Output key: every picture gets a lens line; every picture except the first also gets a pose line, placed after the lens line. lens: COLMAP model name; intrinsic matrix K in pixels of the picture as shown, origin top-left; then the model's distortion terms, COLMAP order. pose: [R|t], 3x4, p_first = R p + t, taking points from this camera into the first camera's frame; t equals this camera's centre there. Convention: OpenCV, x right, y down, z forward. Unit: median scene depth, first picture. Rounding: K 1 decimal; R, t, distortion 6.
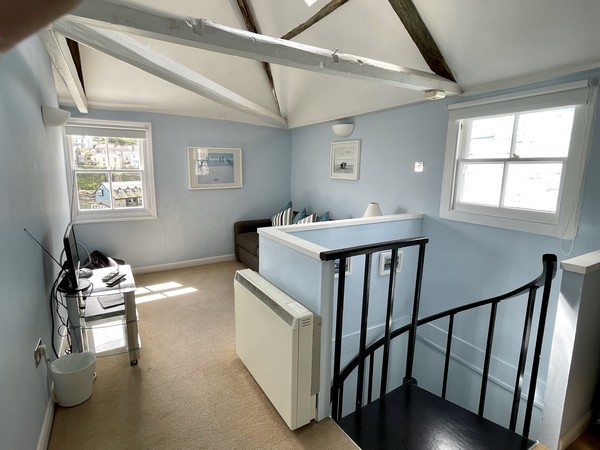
lens RADIAL K [[318.0, 0, 299.6], [0, 318.0, 224.8], [0, 0, 1]] dist [0.004381, -0.001037]
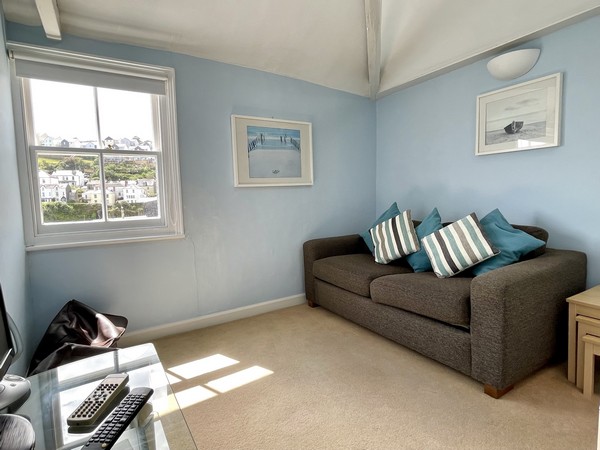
lens RADIAL K [[335.7, 0, 301.1], [0, 335.7, 222.9], [0, 0, 1]] dist [0.001137, -0.000965]
pose [[0.998939, -0.046011, 0.001709, -0.224873], [0.045961, 0.994269, -0.096519, 0.020292], [0.002741, 0.096495, 0.995330, 0.379966]]
